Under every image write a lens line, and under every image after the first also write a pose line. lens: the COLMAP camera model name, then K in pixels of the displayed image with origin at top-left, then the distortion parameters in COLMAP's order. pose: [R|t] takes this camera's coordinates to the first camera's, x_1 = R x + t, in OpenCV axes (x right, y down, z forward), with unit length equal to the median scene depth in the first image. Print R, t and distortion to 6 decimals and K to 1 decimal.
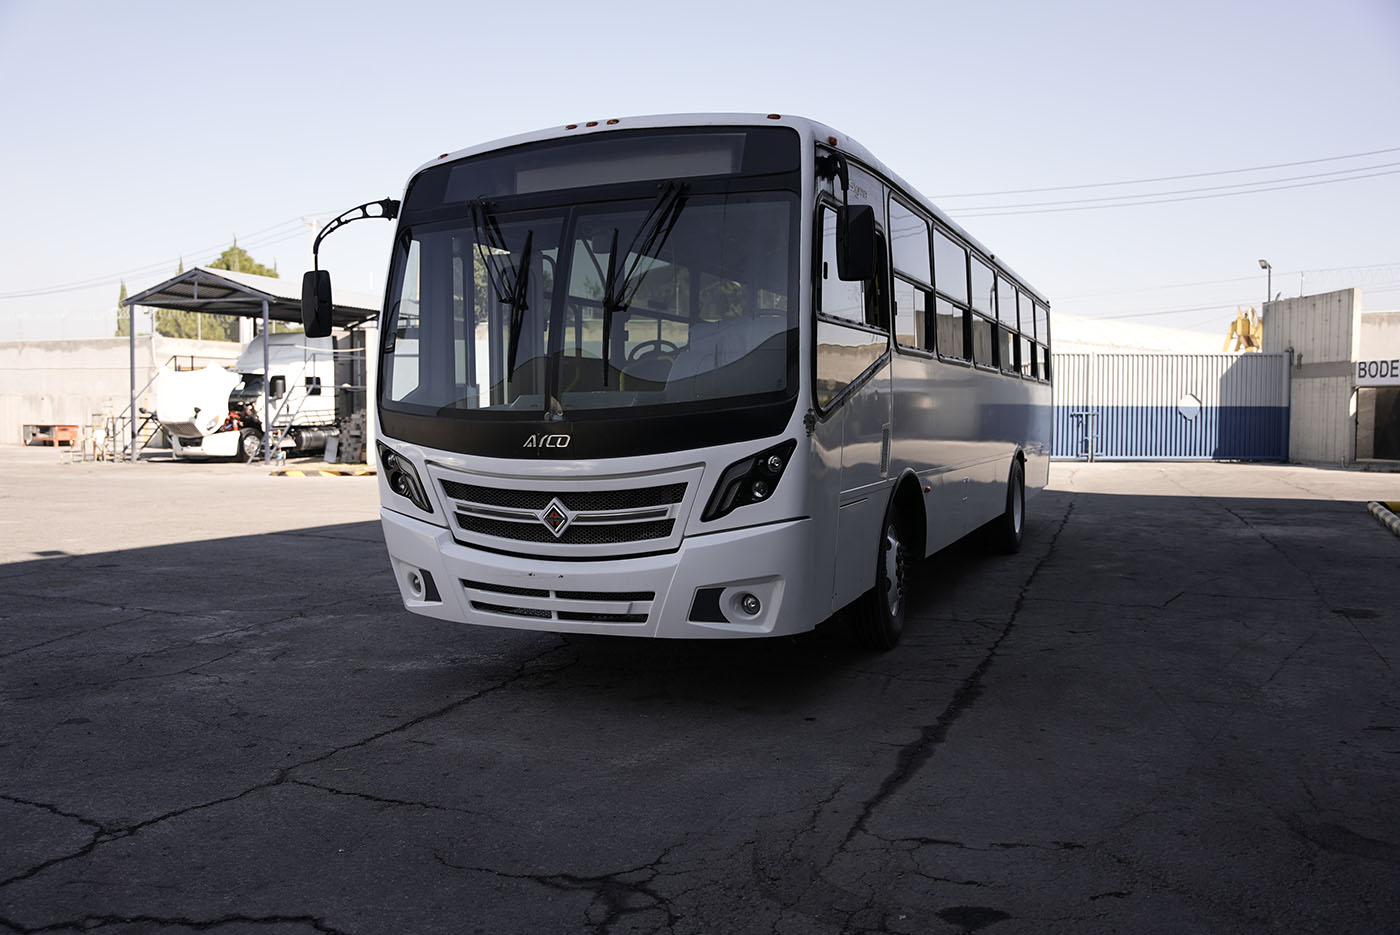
lens RADIAL K [[1170.2, 0, 700.0], [0, 1170.2, 467.5], [0, 0, 1]] dist [0.002616, 0.000719]
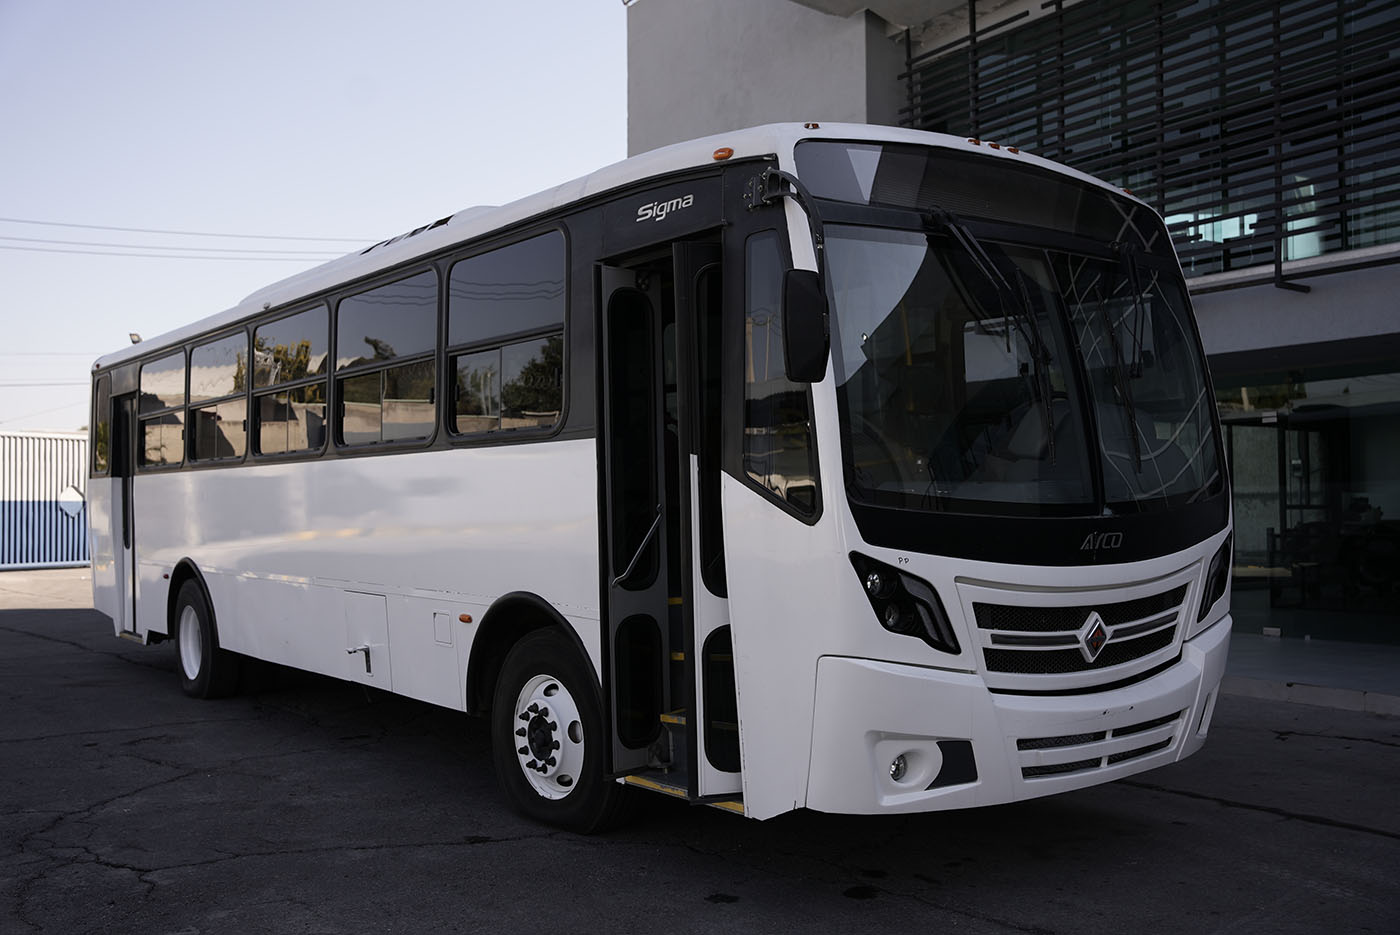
lens RADIAL K [[1345.0, 0, 700.0], [0, 1345.0, 467.5], [0, 0, 1]] dist [-0.005703, -0.005359]
pose [[0.477048, 0.015391, 0.878743, -1.016126], [0.052477, 0.997564, -0.045960, -0.042611], [-0.877309, 0.068039, 0.475078, 0.766446]]
